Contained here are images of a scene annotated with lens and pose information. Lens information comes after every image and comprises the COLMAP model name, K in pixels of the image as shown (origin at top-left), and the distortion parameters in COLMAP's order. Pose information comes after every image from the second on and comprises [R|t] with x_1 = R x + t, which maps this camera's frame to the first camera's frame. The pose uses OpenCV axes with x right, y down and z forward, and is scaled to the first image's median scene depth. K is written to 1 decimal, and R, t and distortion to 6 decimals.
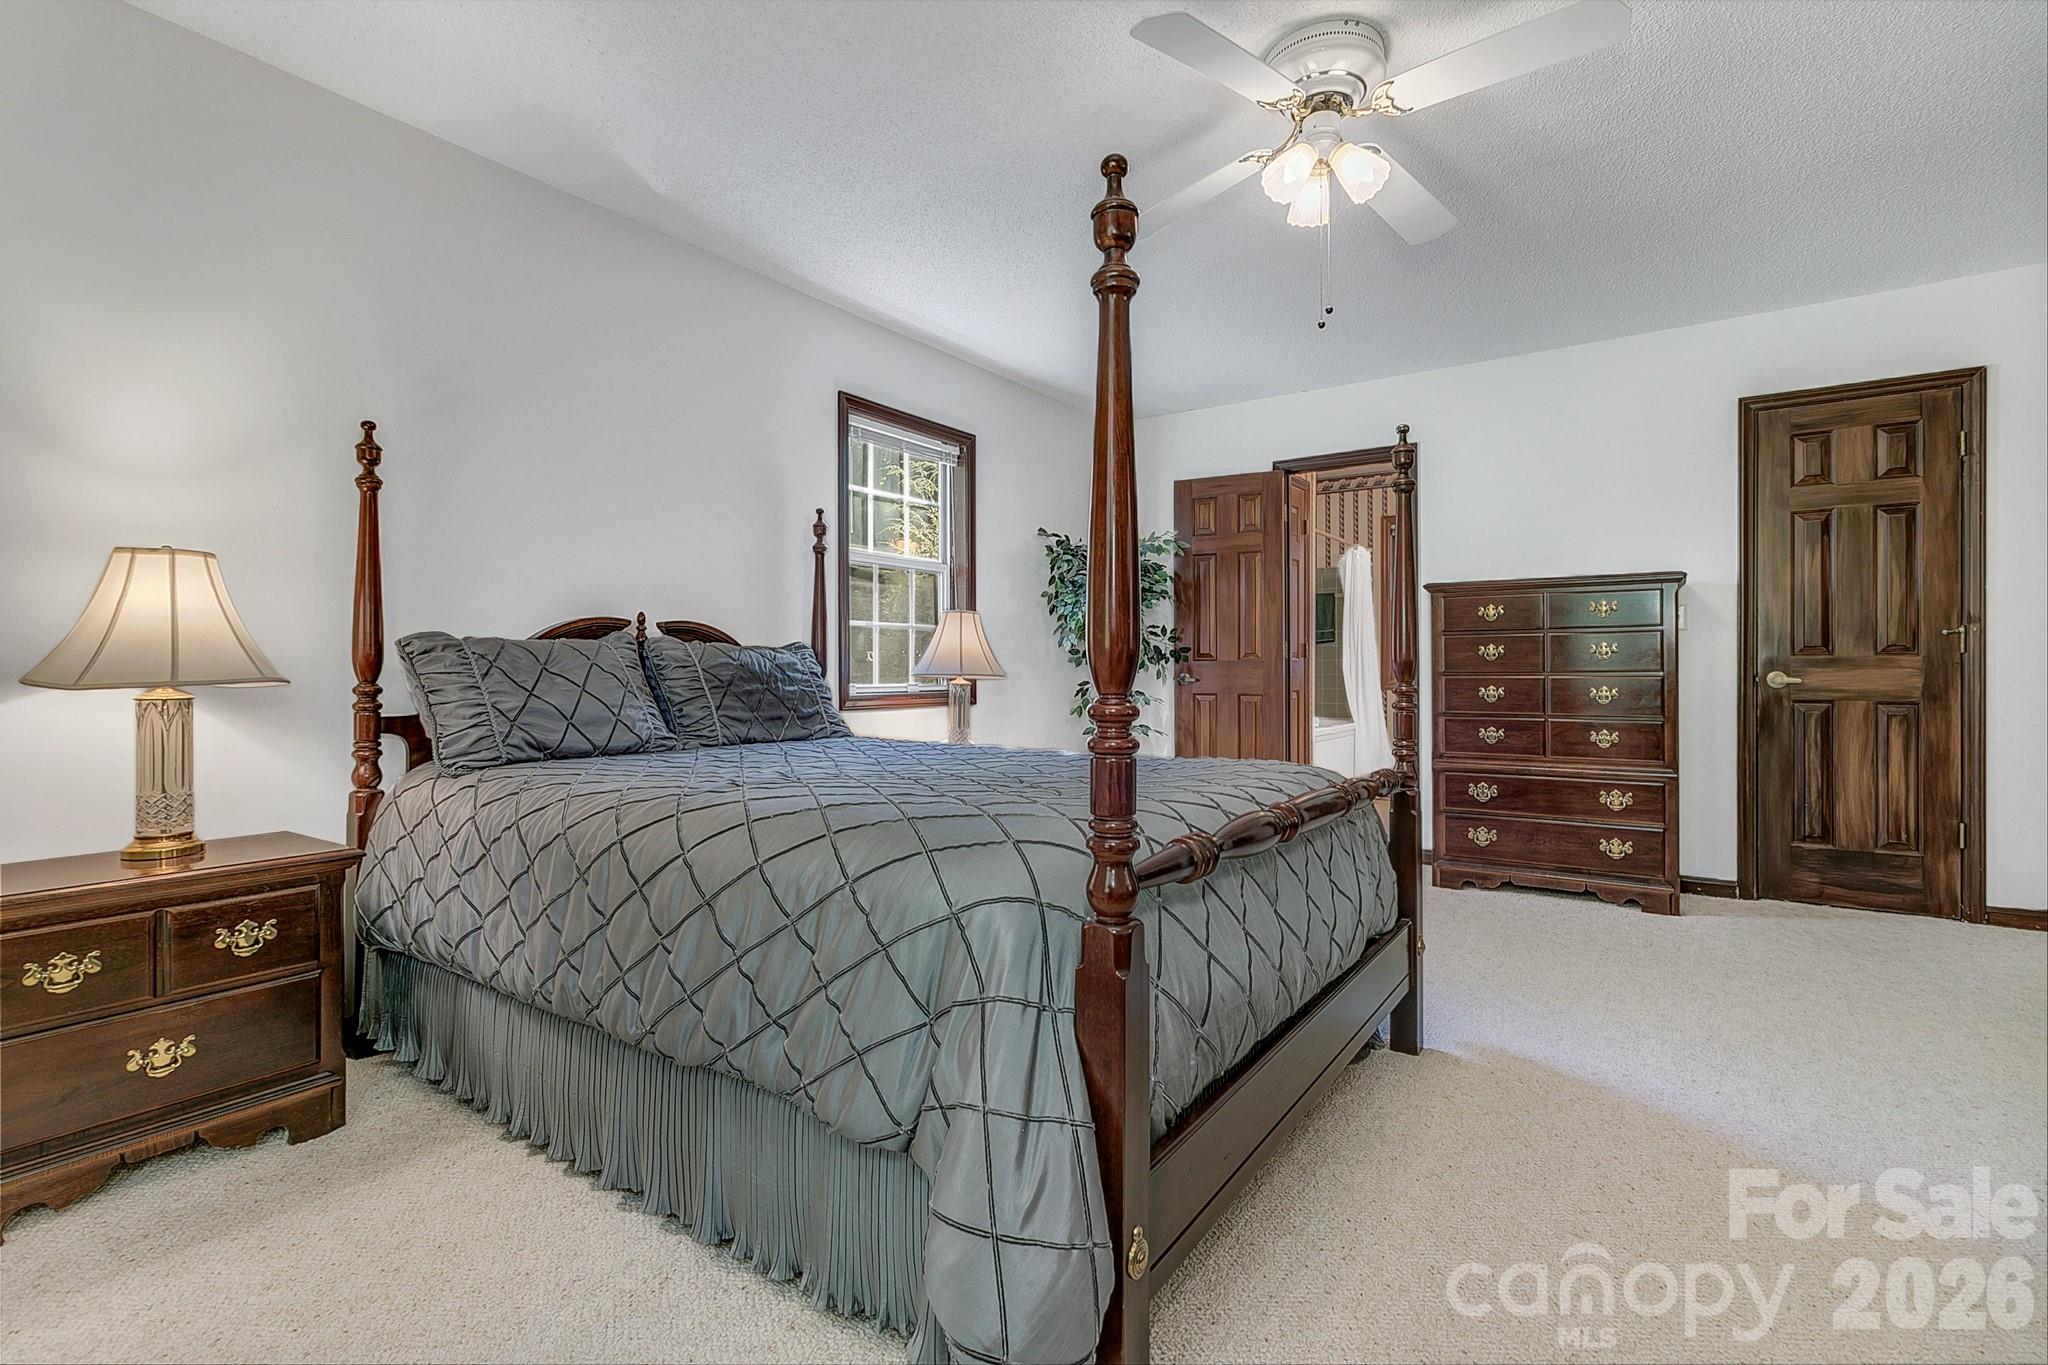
lens RADIAL K [[938.1, 0, 1022.4], [0, 938.1, 671.0], [0, 0, 1]] dist [-0.001563, 0.000858]
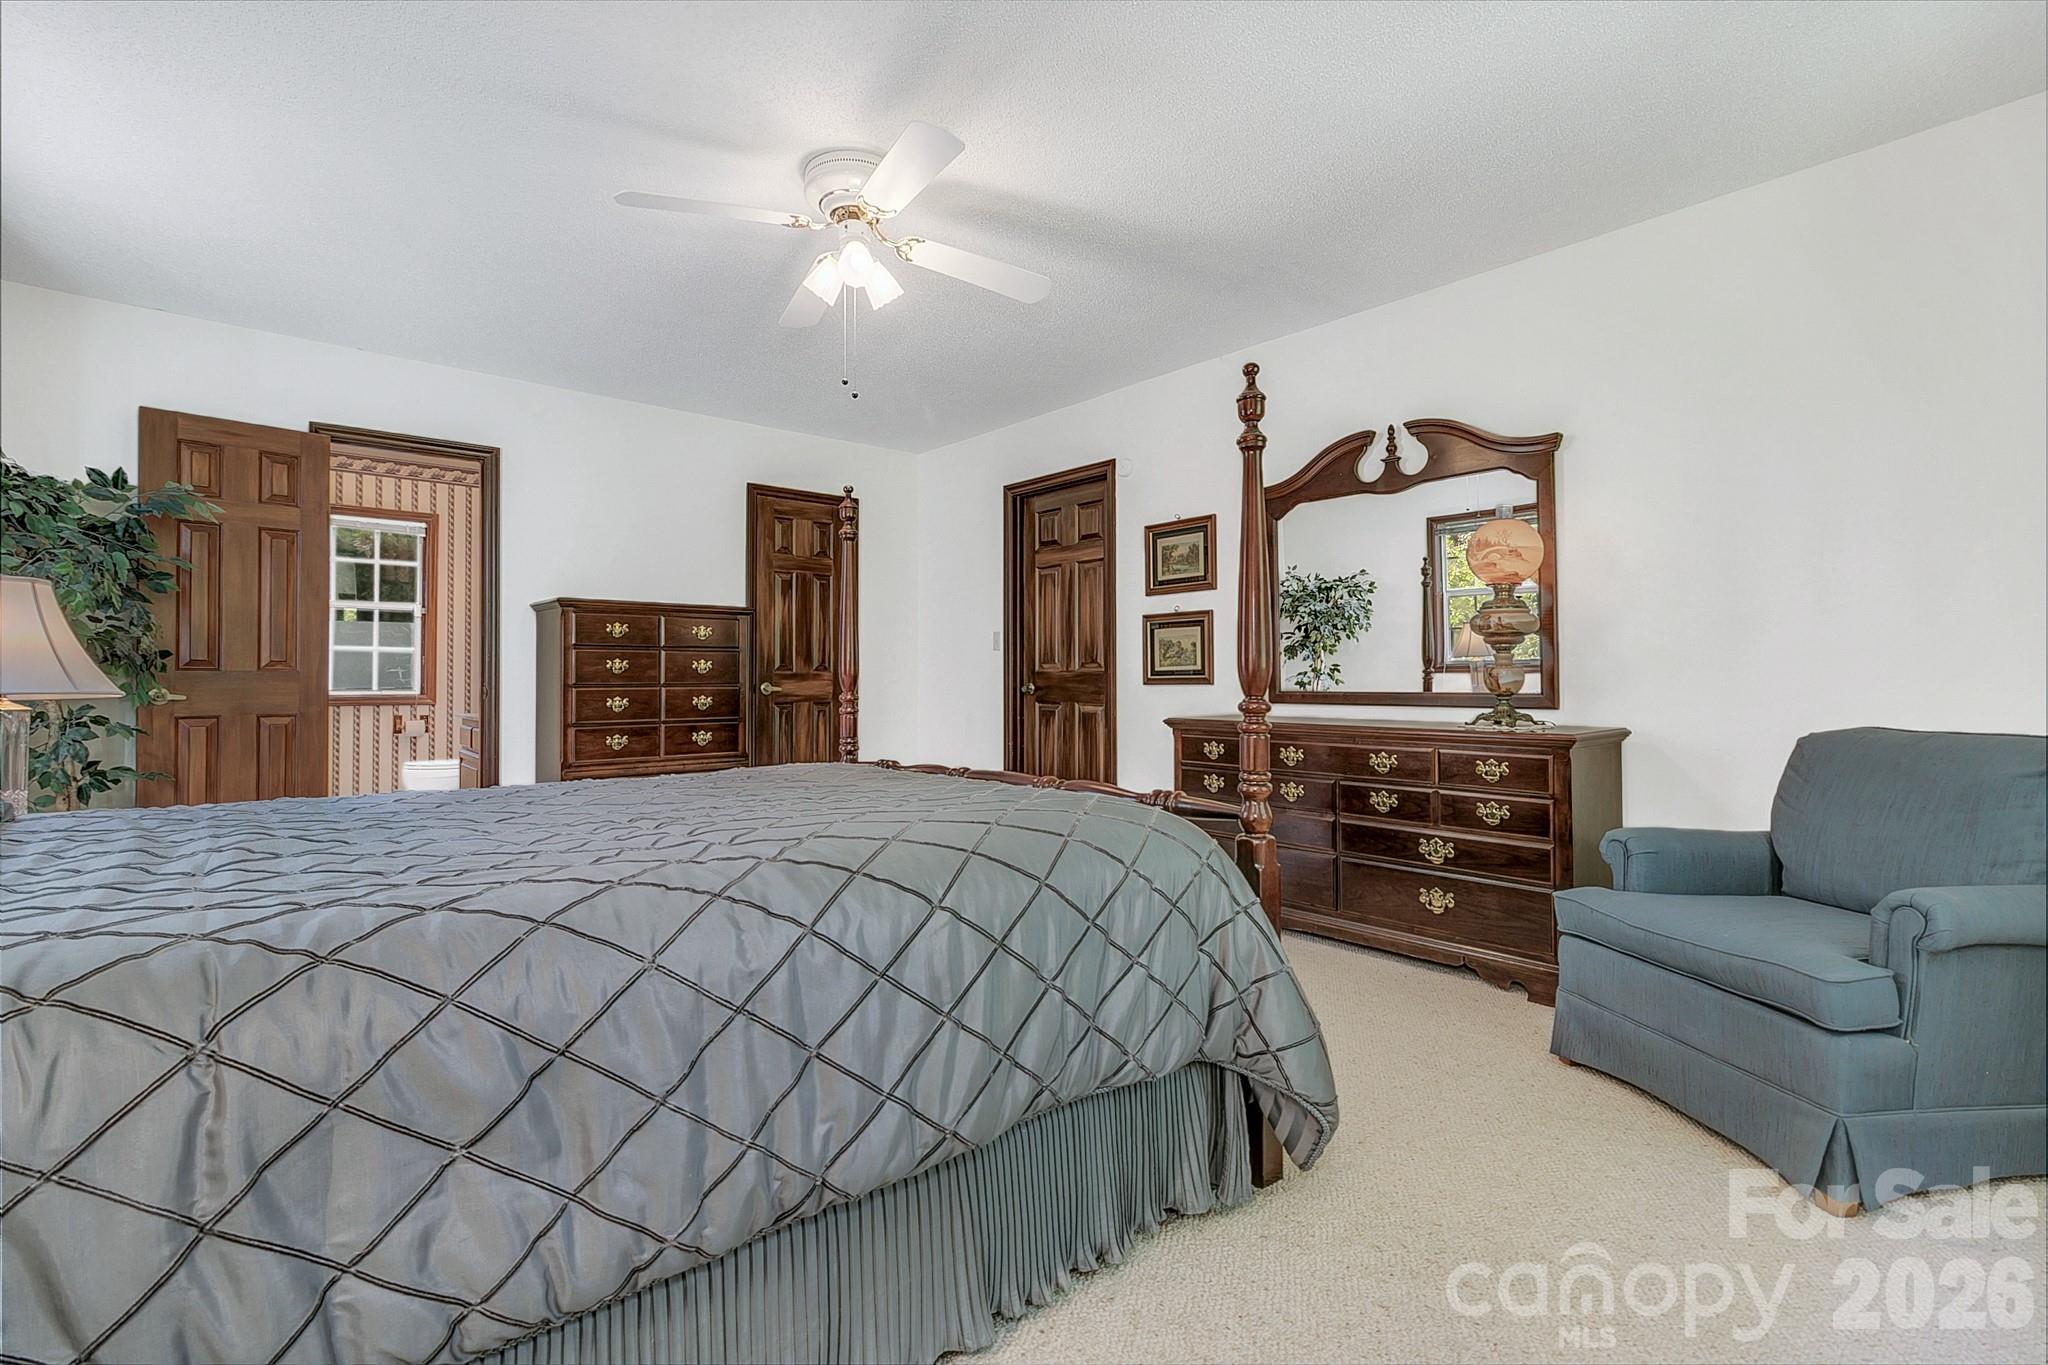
lens RADIAL K [[938.1, 0, 1022.5], [0, 938.1, 670.3], [0, 0, 1]] dist [-0.001563, 0.000858]
pose [[0.224121, 0.008917, 0.974520, -0.460350], [0.004628, 0.999937, -0.010214, -0.001693], [-0.974550, 0.006799, 0.224066, 0.298721]]
